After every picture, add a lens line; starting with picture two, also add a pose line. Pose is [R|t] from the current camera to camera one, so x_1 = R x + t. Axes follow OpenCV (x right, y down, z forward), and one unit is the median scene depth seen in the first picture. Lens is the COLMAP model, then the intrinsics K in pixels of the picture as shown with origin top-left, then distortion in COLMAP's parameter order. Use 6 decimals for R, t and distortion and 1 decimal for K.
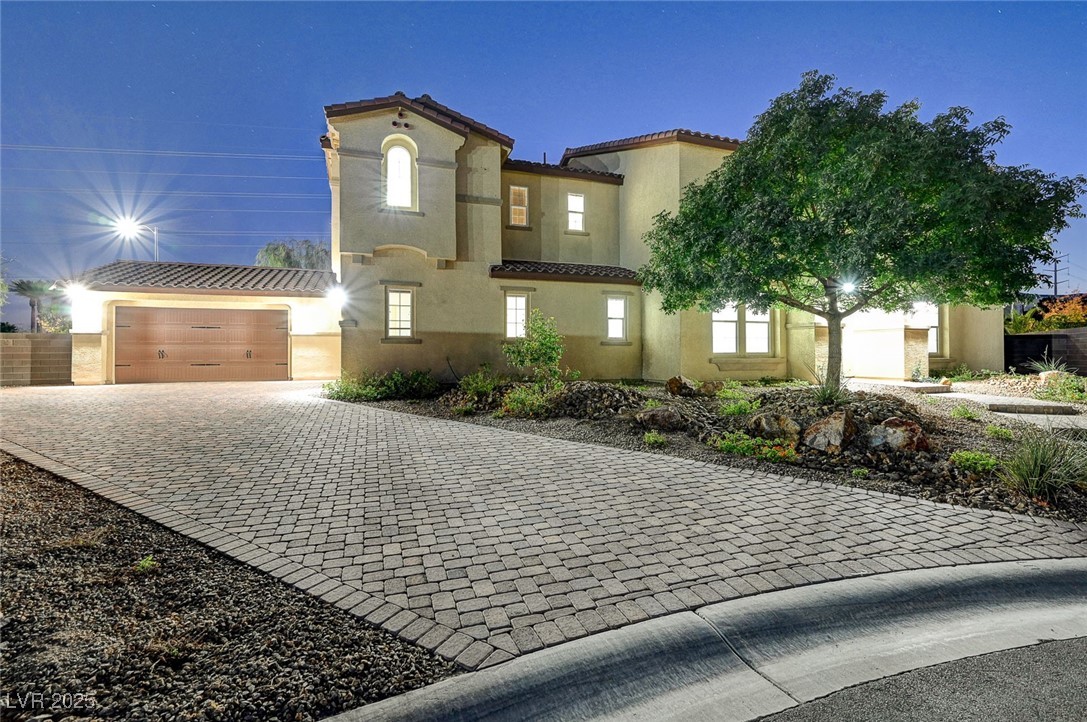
lens RADIAL K [[498.2, 0, 543.8], [0, 498.2, 358.1], [0, 0, 1]] dist [-0.004020, -0.000572]
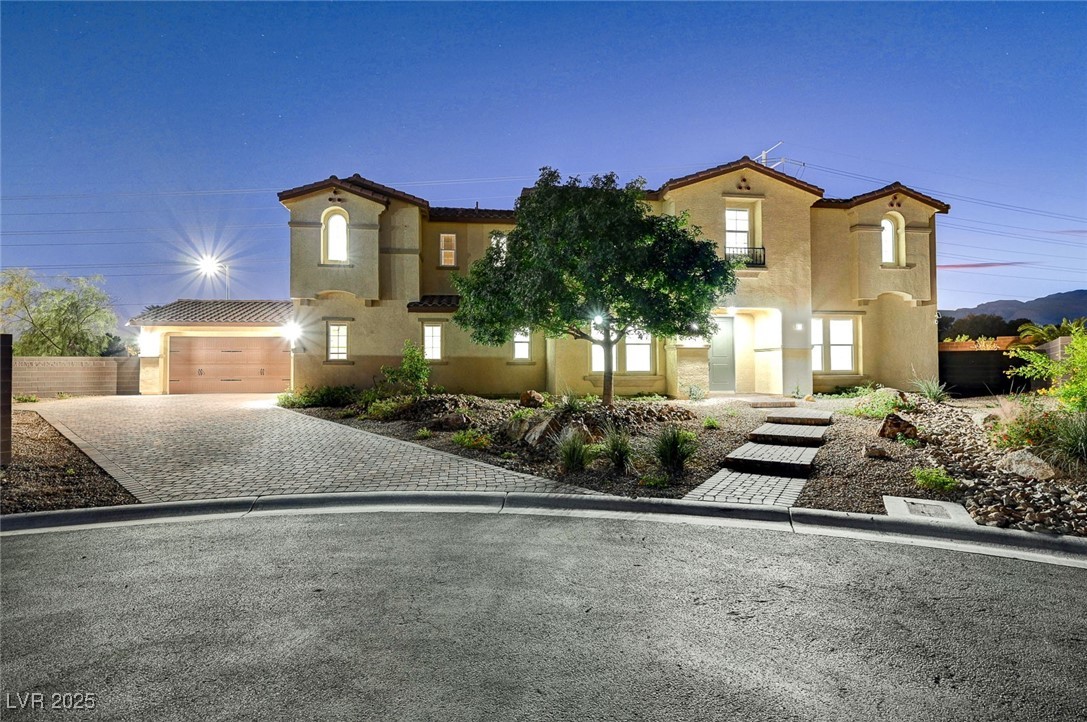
lens RADIAL K [[534.9, 0, 543.3], [0, 534.9, 364.8], [0, 0, 1]] dist [0.000131, 0.000578]
pose [[0.980764, -0.003019, -0.195175, 0.493045], [0.000462, 0.999914, -0.013144, -0.010046], [0.195198, 0.012801, 0.980680, -0.261215]]
